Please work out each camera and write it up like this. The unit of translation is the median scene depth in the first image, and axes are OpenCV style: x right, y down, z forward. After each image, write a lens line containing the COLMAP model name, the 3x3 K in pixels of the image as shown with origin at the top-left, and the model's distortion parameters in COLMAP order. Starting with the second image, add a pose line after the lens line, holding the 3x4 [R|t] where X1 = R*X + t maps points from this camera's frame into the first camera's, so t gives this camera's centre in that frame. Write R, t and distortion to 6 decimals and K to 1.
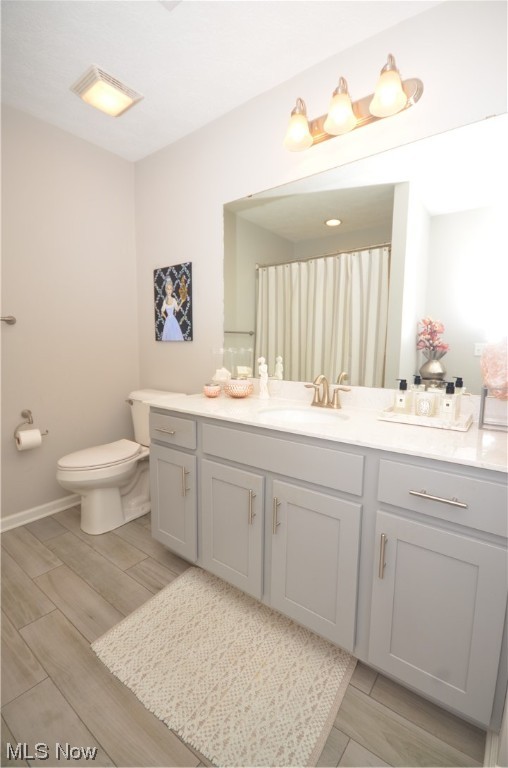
lens RADIAL K [[336.1, 0, 258.2], [0, 336.1, 383.6], [0, 0, 1]] dist [0.000294, -0.003131]
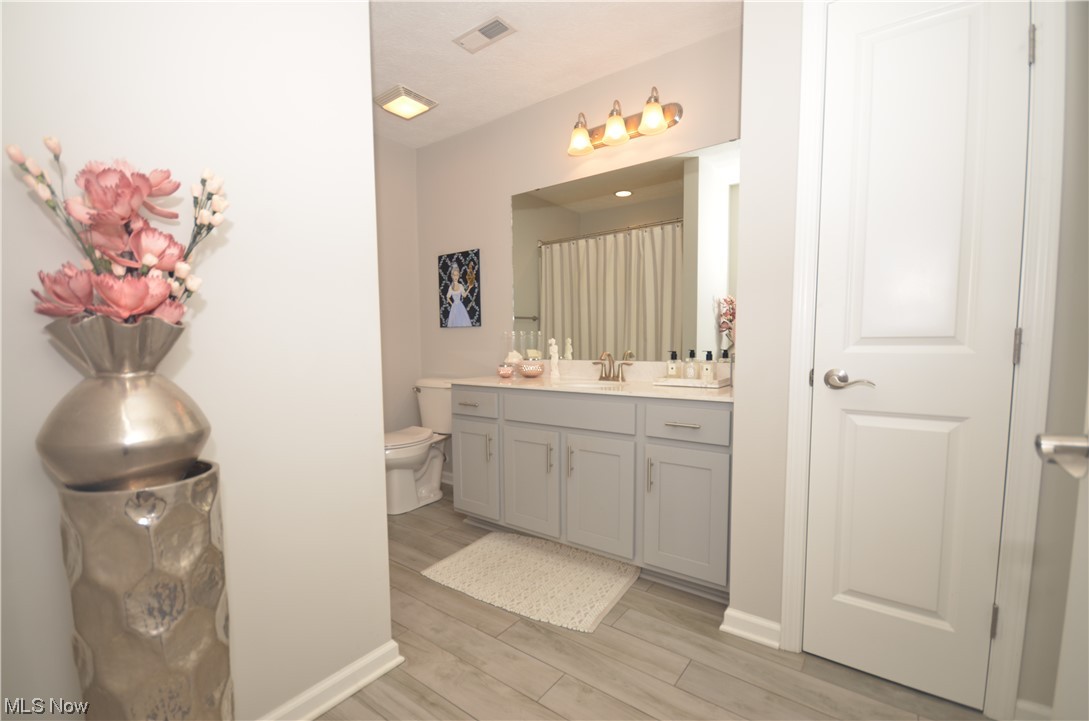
lens RADIAL K [[476.6, 0, 528.0], [0, 476.6, 374.2], [0, 0, 1]] dist [0.000294, -0.003131]
pose [[0.999664, -0.021146, -0.014982, -0.044694], [0.020555, 0.999047, -0.038506, 0.089103], [0.015782, 0.038185, 0.999146, -0.499837]]
